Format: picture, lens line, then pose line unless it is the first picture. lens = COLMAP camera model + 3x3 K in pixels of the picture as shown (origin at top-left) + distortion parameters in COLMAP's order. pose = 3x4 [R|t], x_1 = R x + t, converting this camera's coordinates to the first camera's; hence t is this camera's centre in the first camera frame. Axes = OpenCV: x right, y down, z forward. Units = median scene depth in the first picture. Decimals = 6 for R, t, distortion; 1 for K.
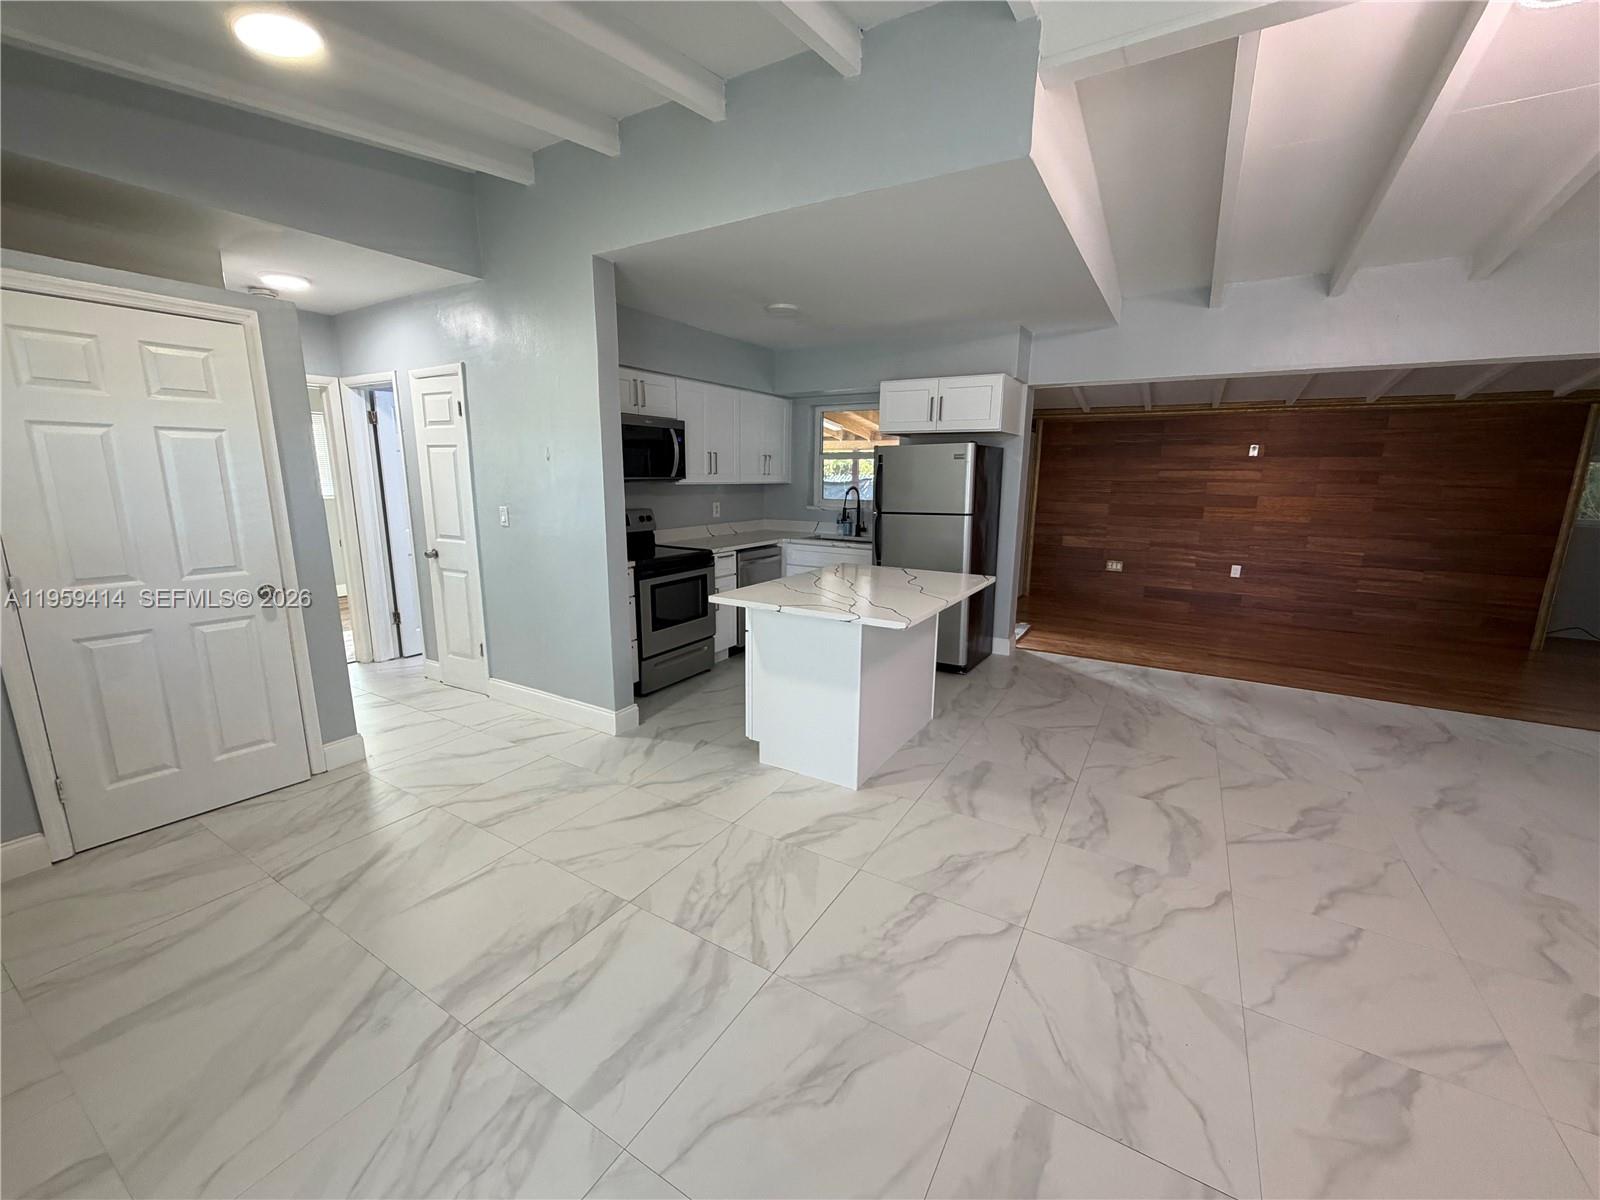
lens RADIAL K [[638.3, 0, 799.3], [0, 638.3, 596.4], [0, 0, 1]] dist [0.000930, 0.000148]
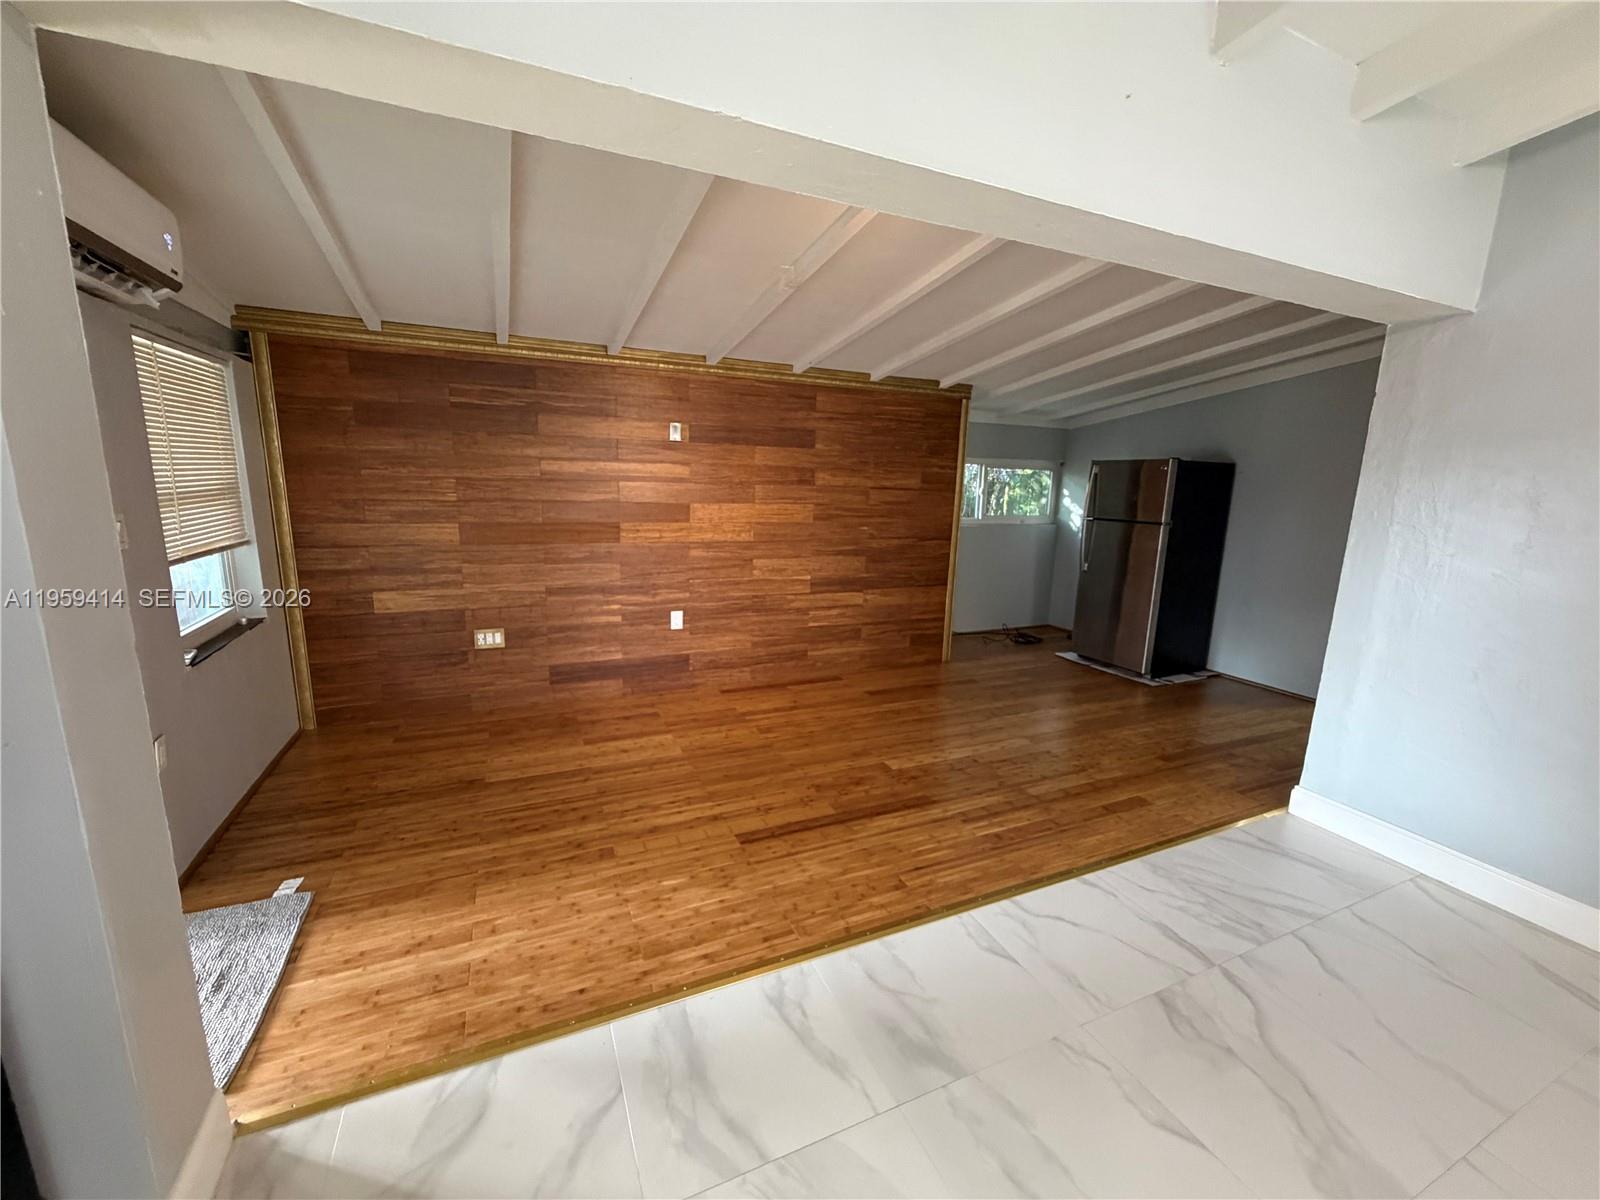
lens RADIAL K [[638.3, 0, 795.4], [0, 638.3, 598.3], [0, 0, 1]] dist [0.000930, 0.000148]
pose [[0.573583, -0.149403, 0.805408, 0.264214], [0.135528, 0.986984, 0.086567, -0.112055], [-0.807858, 0.059502, 0.586366, 0.584814]]
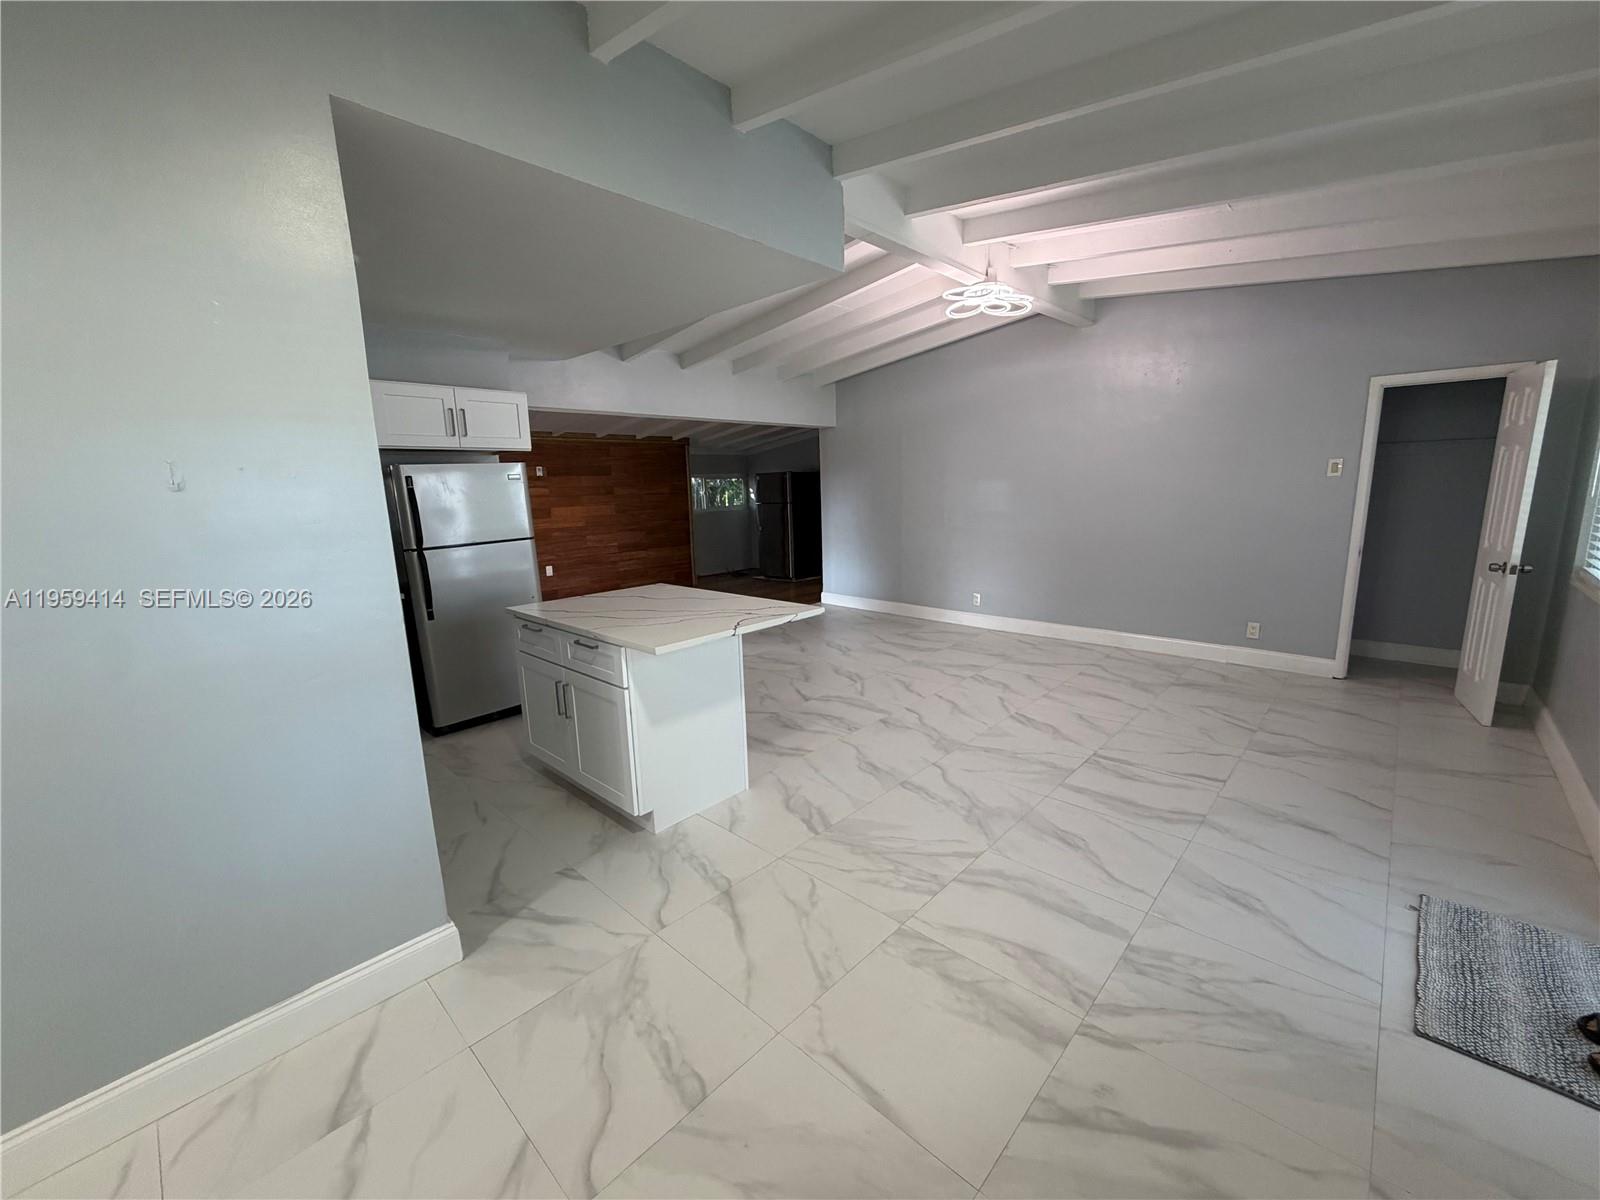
lens RADIAL K [[638.3, 0, 794.0], [0, 638.3, 599.5], [0, 0, 1]] dist [0.000930, 0.000148]
pose [[0.217092, -0.192226, 0.957037, -0.419348], [0.218636, 0.965086, 0.144248, -0.067043], [-0.951351, 0.177928, 0.251540, 0.300288]]
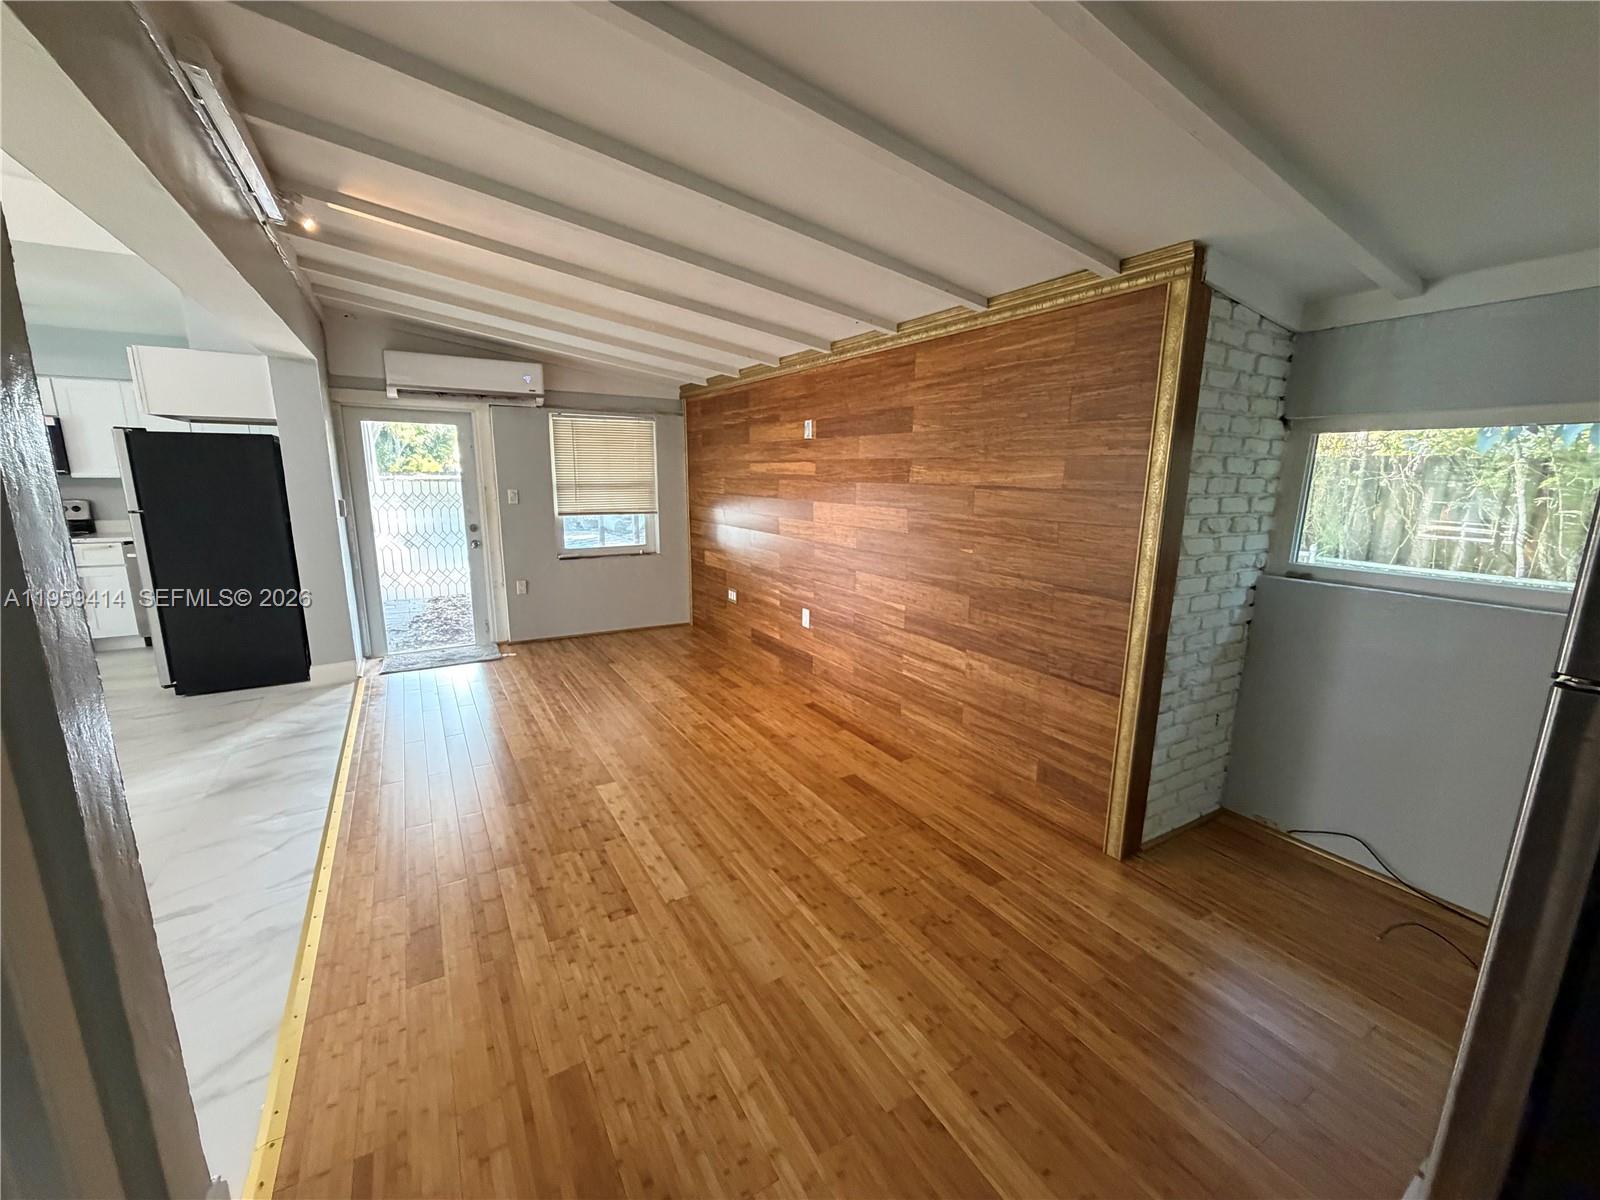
lens RADIAL K [[638.3, 0, 794.4], [0, 638.3, 597.5], [0, 0, 1]] dist [0.000930, 0.000148]
pose [[0.883750, 0.086013, -0.459986, 1.079043], [-0.086938, 0.996028, 0.019218, -0.079414], [0.459812, 0.023007, 0.887718, 0.471486]]
